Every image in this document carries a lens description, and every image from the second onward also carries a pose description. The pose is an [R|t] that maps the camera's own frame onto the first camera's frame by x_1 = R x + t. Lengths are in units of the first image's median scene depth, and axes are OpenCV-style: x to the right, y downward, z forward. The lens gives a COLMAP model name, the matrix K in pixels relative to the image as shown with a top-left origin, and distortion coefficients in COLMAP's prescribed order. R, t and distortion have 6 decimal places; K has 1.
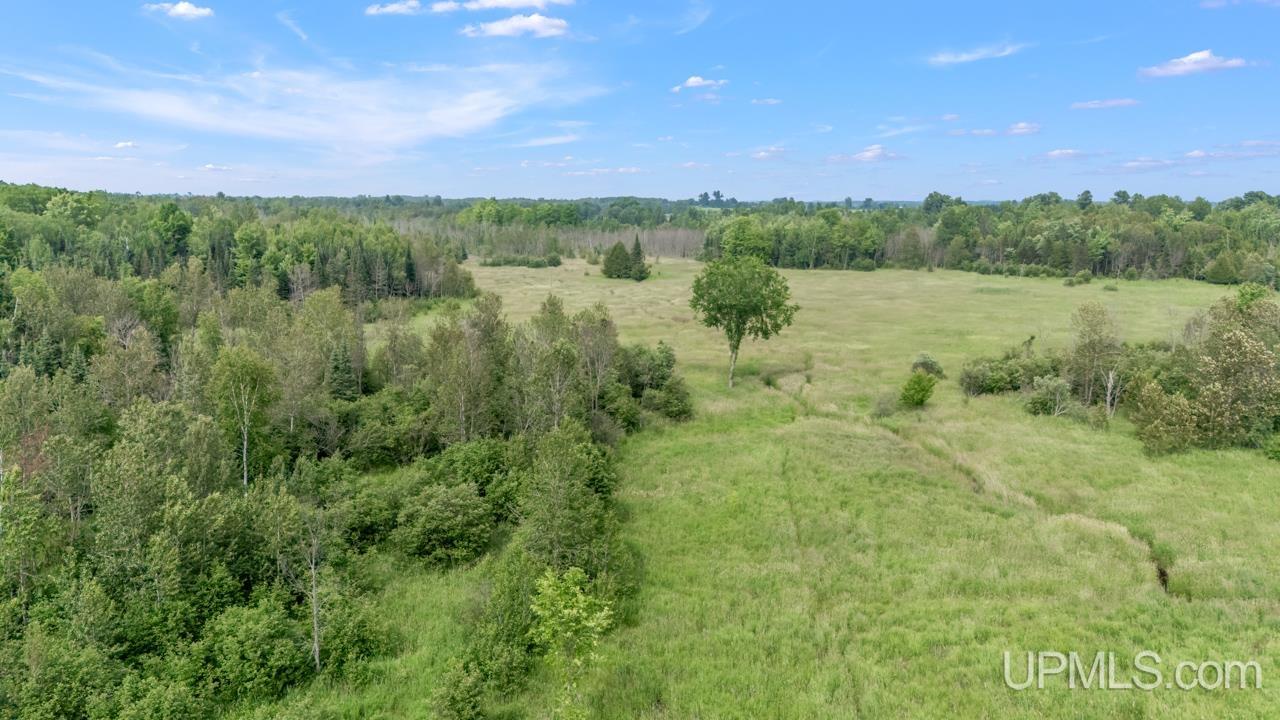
lens RADIAL K [[938.9, 0, 640.0], [0, 938.9, 360.0], [0, 0, 1]] dist [0.085177, -0.103647]
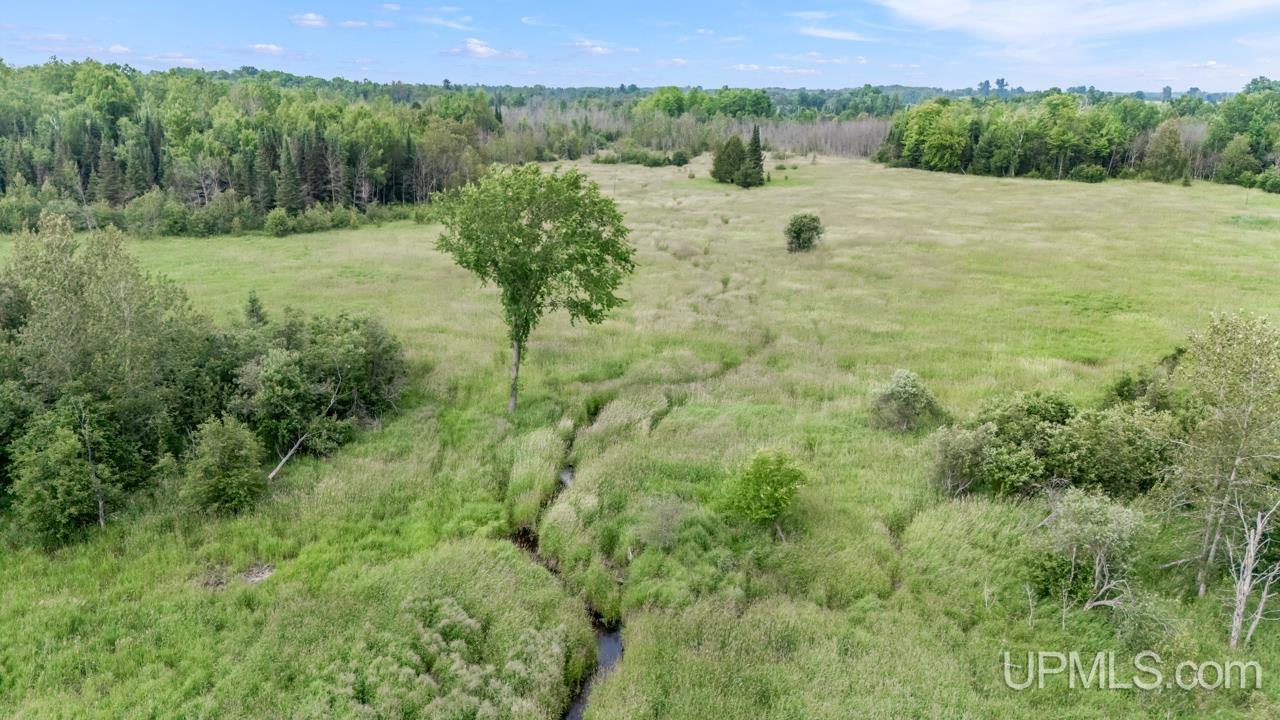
lens RADIAL K [[938.9, 0, 640.0], [0, 938.9, 360.0], [0, 0, 1]] dist [0.085177, -0.103647]
pose [[0.958629, 0.082948, -0.272304, 0.116258], [-0.053016, 0.991891, 0.115504, -0.024600], [0.279676, -0.096289, 0.955254, 0.191069]]
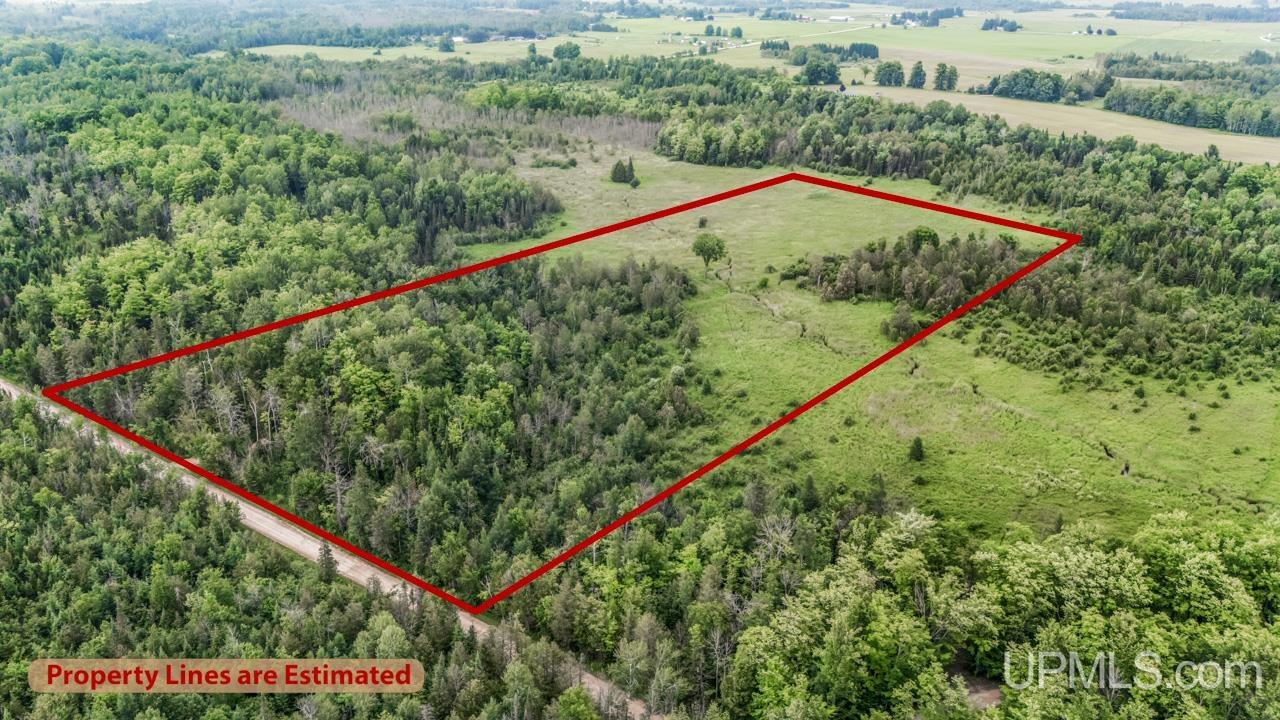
lens RADIAL K [[955.7, 0, 640.0], [0, 955.7, 360.0], [0, 0, 1]] dist [0.022098, -0.000457]
pose [[0.994471, -0.039326, 0.097368, -0.154271], [0.015924, 0.972980, 0.230338, -0.156071], [-0.103795, -0.227514, 0.968227, -0.732043]]
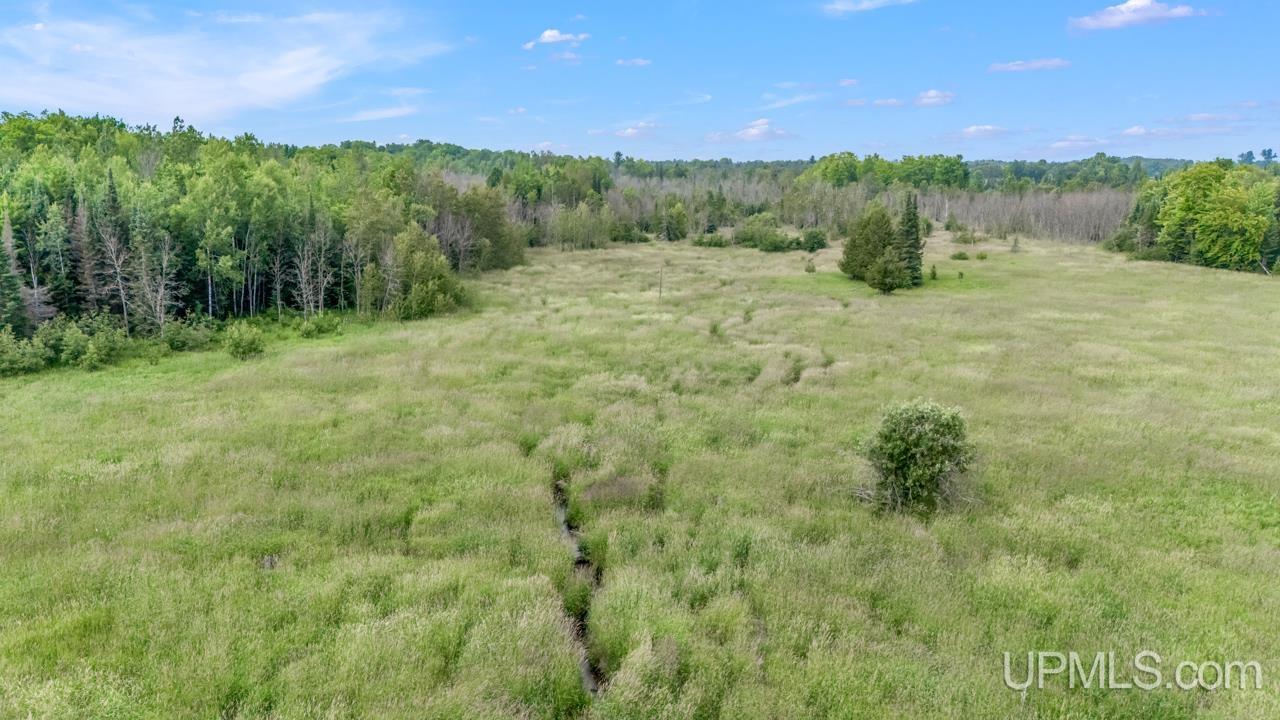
lens RADIAL K [[955.7, 0, 640.0], [0, 955.7, 360.0], [0, 0, 1]] dist [0.022098, -0.000457]
pose [[0.877733, 0.096963, -0.469237, 0.100985], [-0.082497, 0.995268, 0.051346, -0.054833], [0.471995, -0.006357, 0.881578, 0.436899]]
